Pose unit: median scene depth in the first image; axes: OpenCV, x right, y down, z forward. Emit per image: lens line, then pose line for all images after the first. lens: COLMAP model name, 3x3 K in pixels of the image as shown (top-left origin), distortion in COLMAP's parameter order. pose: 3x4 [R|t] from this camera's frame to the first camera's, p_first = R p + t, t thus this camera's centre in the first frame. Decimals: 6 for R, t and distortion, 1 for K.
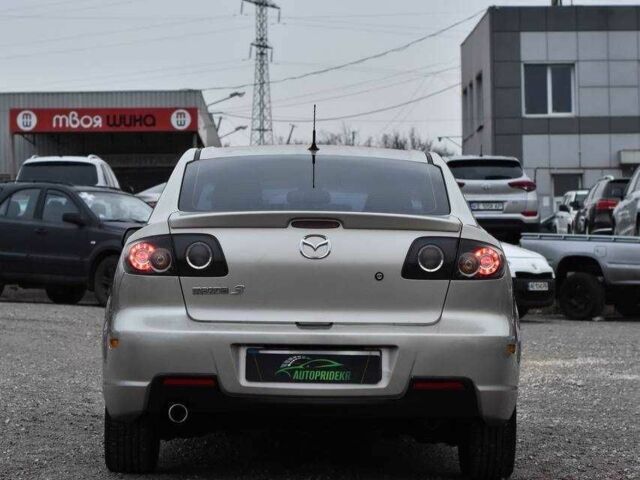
lens RADIAL K [[1733.7, 0, 320.0], [0, 1733.7, 240.0], [0, 0, 1]] dist [0.143367, 1.090064]
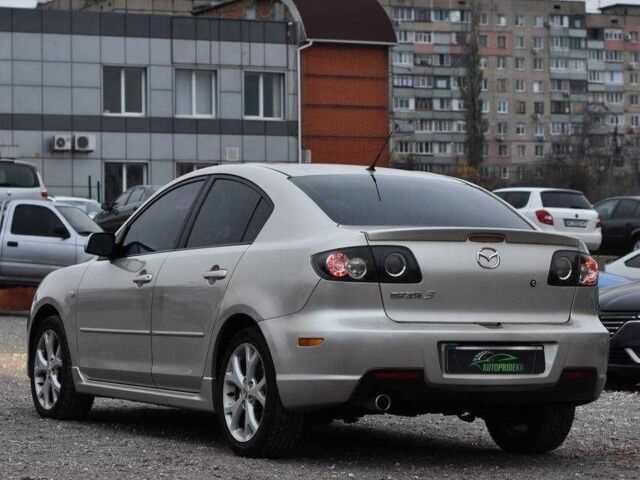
lens RADIAL K [[1733.7, 0, 320.0], [0, 1733.7, 240.0], [0, 0, 1]] dist [0.143367, 1.090064]
pose [[0.895398, 0.013206, 0.445071, -0.628823], [-0.015853, 0.999872, 0.002224, -0.009231], [-0.444984, -0.009047, 0.895493, -0.003357]]
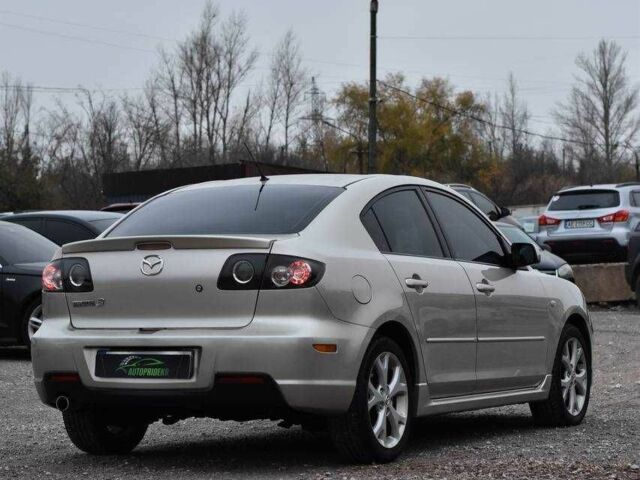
lens RADIAL K [[1733.7, 0, 320.0], [0, 1733.7, 240.0], [0, 0, 1]] dist [0.143367, 1.090064]
pose [[0.890703, -0.037808, -0.453010, 0.648942], [0.035000, 0.999281, -0.014583, 0.008024], [0.453236, -0.002866, 0.891386, -0.023422]]
